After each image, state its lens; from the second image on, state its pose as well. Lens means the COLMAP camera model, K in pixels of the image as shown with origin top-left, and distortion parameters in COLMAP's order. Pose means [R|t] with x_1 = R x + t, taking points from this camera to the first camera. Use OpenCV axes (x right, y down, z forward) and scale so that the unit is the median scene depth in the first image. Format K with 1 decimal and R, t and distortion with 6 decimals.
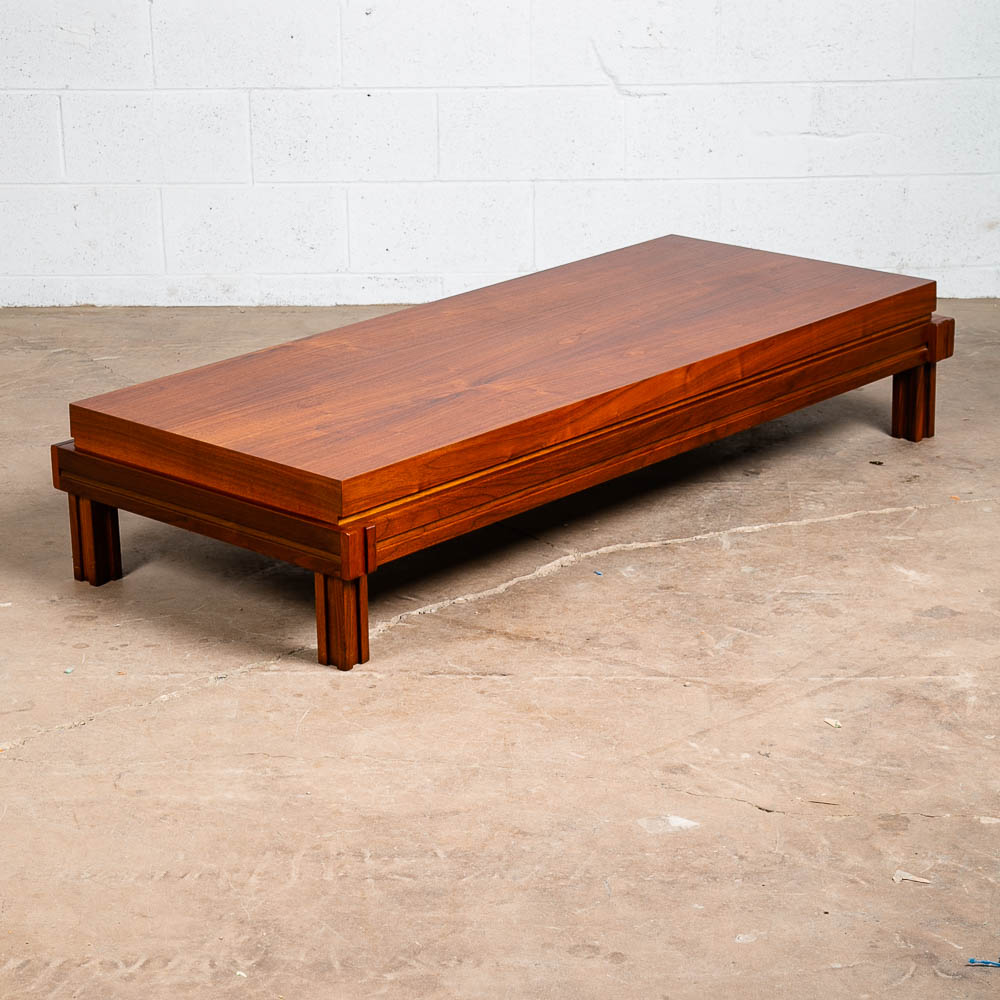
lens RADIAL K [[2874.6, 0, 487.7], [0, 2874.6, 512.6], [0, 0, 1]] dist [0.176494, 0.547866]
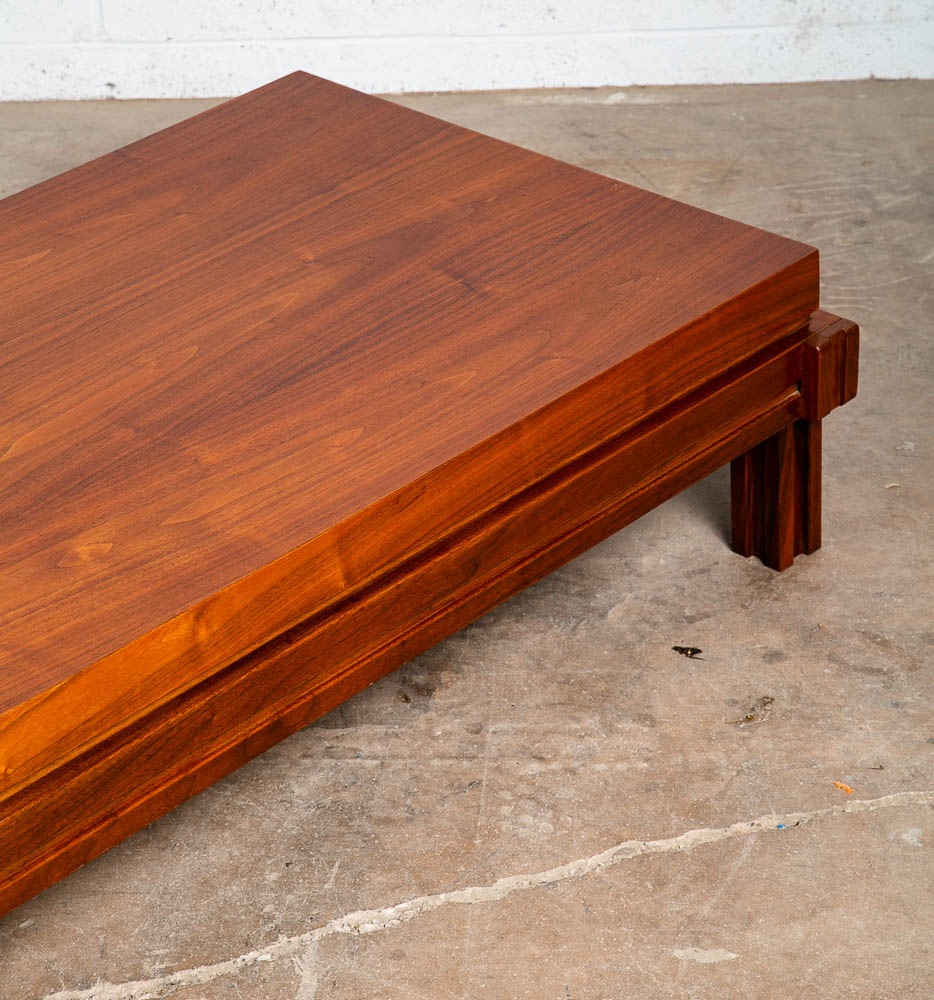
lens RADIAL K [[3241.9, 0, 467.0], [0, 3241.9, 500.0], [0, 0, 1]] dist [0.429672, -0.500465]
pose [[0.999774, -0.017975, -0.011387, 0.121153], [0.019959, 0.977717, 0.208975, -0.175056], [0.007377, -0.209155, 0.977855, 0.561343]]
